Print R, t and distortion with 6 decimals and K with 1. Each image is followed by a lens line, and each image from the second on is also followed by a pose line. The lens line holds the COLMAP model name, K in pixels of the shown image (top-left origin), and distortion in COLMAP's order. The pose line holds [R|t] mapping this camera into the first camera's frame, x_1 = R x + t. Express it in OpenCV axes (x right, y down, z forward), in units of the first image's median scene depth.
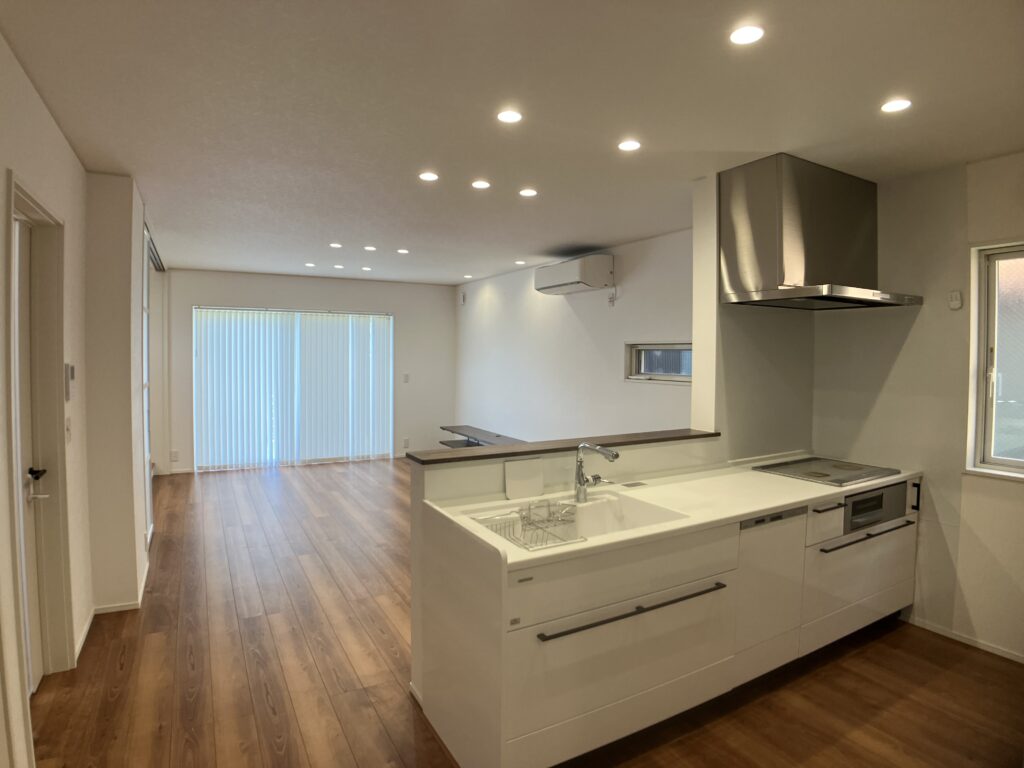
lens RADIAL K [[561.3, 0, 510.6], [0, 561.3, 377.5], [0, 0, 1]] dist [-0.091431, 0.016955]
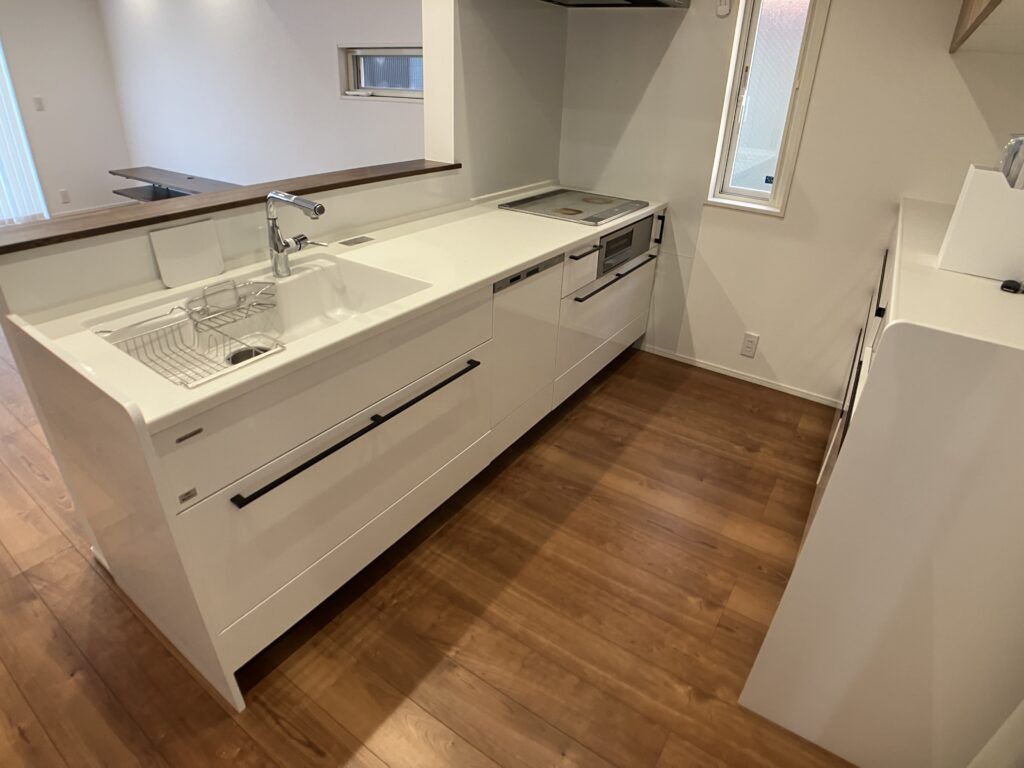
lens RADIAL K [[561.3, 0, 516.3], [0, 561.3, 375.2], [0, 0, 1]] dist [-0.091431, 0.016955]
pose [[0.892912, -0.187173, 0.409482, 0.077712], [-0.018279, 0.893670, 0.448353, 0.014761], [-0.449861, -0.407824, 0.794547, 0.245272]]
